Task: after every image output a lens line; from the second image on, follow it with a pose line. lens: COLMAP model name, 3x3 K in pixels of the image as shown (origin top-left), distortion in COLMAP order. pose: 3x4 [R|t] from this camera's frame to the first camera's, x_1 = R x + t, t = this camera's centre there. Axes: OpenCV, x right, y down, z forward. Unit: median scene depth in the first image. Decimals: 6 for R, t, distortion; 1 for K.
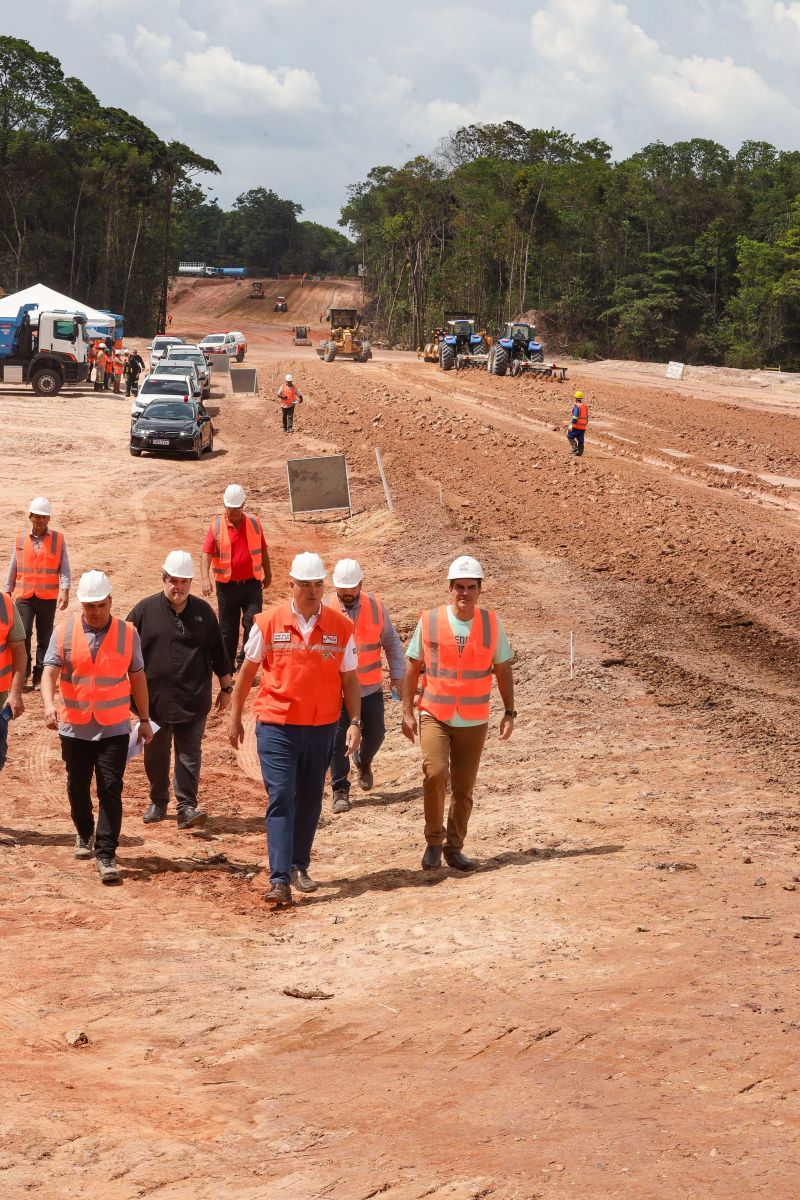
lens RADIAL K [[2438.0, 0, 406.7], [0, 2438.0, 597.8], [0, 0, 1]] dist [0.013159, 0.000000]
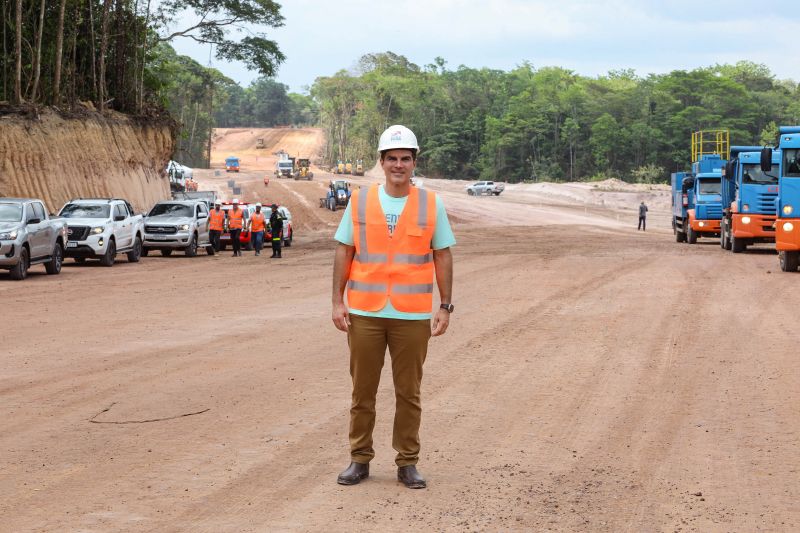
lens RADIAL K [[1625.3, 0, 398.3], [0, 1625.3, 264.6], [0, 0, 1]] dist [0.013159, 0.000000]
pose [[0.999752, -0.015252, 0.016216, 0.035309], [0.015882, 0.999095, -0.039454, 0.030265], [-0.015600, 0.039702, 0.999090, -0.361026]]
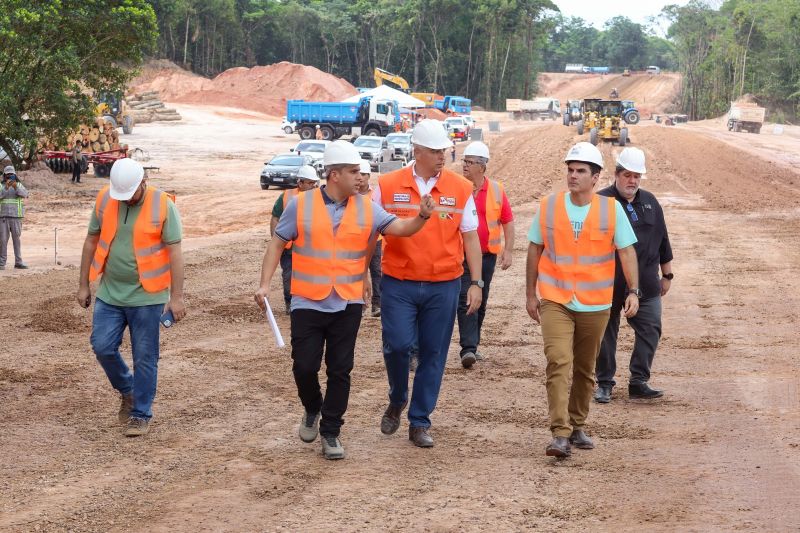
lens RADIAL K [[1625.3, 0, 401.3], [0, 1625.3, 269.9], [0, 0, 1]] dist [0.013159, 0.000000]
pose [[0.978248, 0.013663, -0.206988, 0.051369], [-0.015672, 0.999845, -0.008069, 0.010721], [0.206846, 0.011138, 0.978310, -0.097869]]
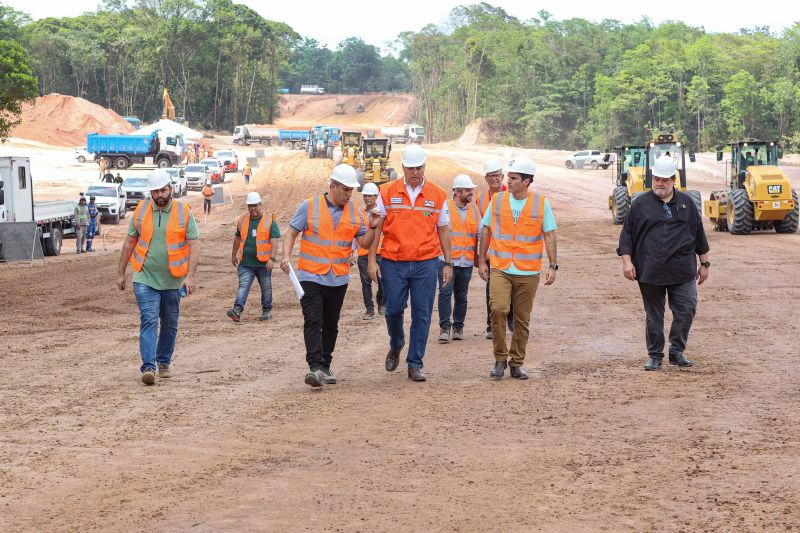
lens RADIAL K [[1692.7, 0, 399.0], [0, 1692.7, 267.9], [0, 0, 1]] dist [0.018423, 0.000000]
pose [[0.998799, -0.009185, -0.048125, 0.050757], [0.008007, 0.999665, -0.024629, 0.017035], [0.048335, 0.024214, 0.998538, -0.195726]]
